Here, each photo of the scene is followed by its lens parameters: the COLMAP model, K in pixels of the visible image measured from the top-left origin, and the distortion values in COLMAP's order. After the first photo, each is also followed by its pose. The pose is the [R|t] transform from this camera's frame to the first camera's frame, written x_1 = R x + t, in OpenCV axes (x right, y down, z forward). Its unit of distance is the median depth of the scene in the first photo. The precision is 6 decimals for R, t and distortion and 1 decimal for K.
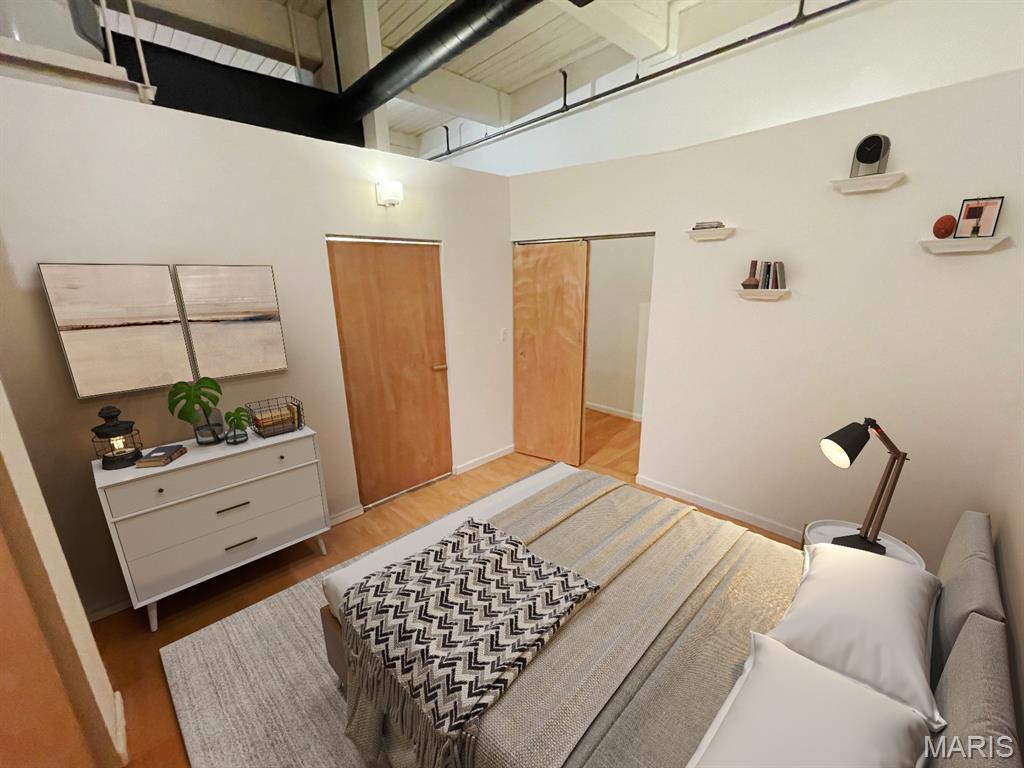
lens RADIAL K [[412.8, 0, 514.2], [0, 412.8, 386.8], [0, 0, 1]] dist [0.001916, 0.000219]
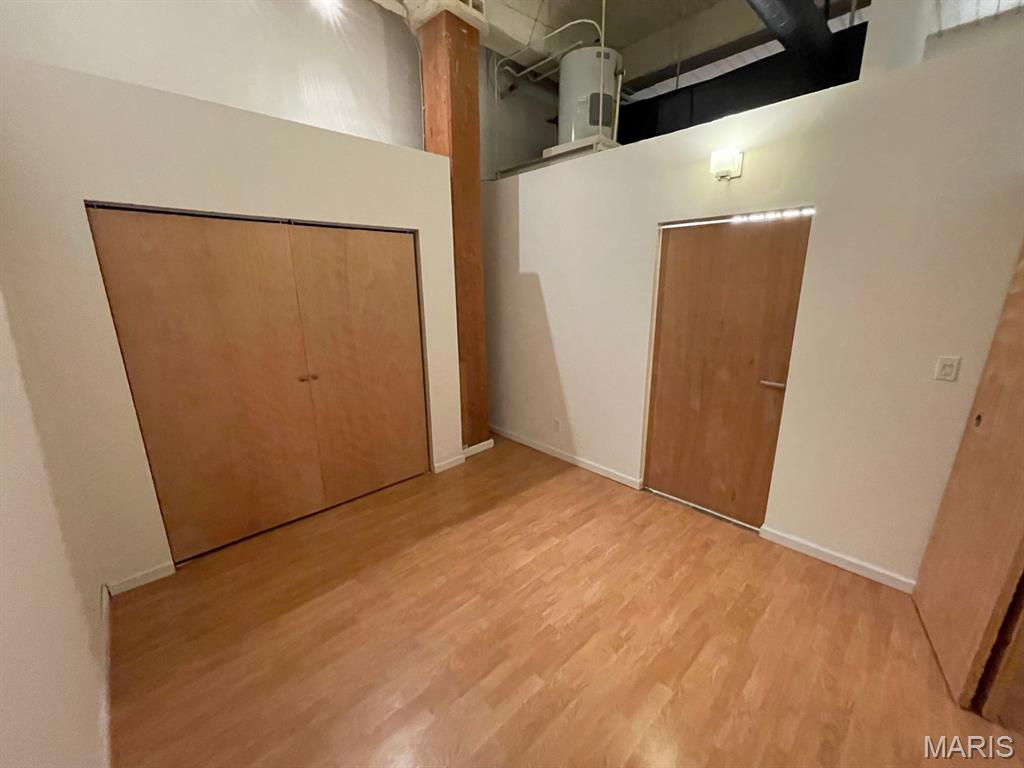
lens RADIAL K [[412.8, 0, 511.2], [0, 412.8, 386.8], [0, 0, 1]] dist [0.001916, 0.000219]
pose [[-0.010327, 0.255923, -0.966642, 0.567078], [-0.250515, 0.935203, 0.250276, -0.116853], [0.968058, 0.244743, 0.054455, 0.547642]]
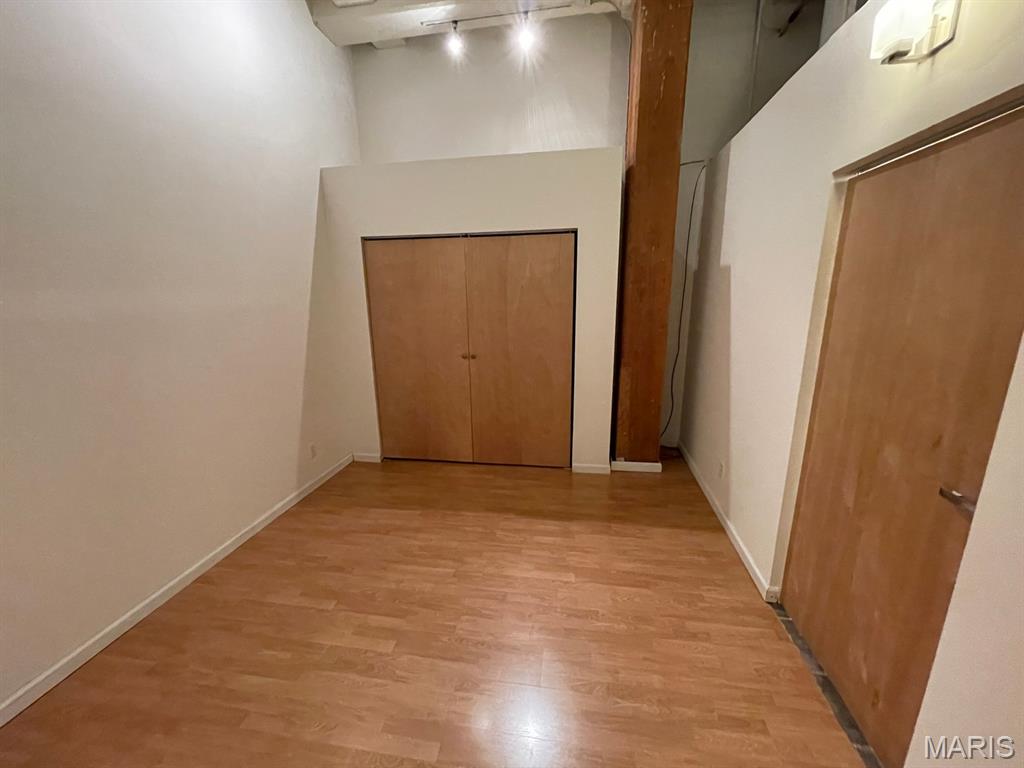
lens RADIAL K [[412.8, 0, 511.4], [0, 412.8, 388.3], [0, 0, 1]] dist [0.001916, 0.000219]
pose [[-0.804955, 0.161341, -0.570979, 0.282740], [-0.131118, 0.890159, 0.436378, -0.233447], [0.578667, 0.426130, -0.695383, 1.049763]]
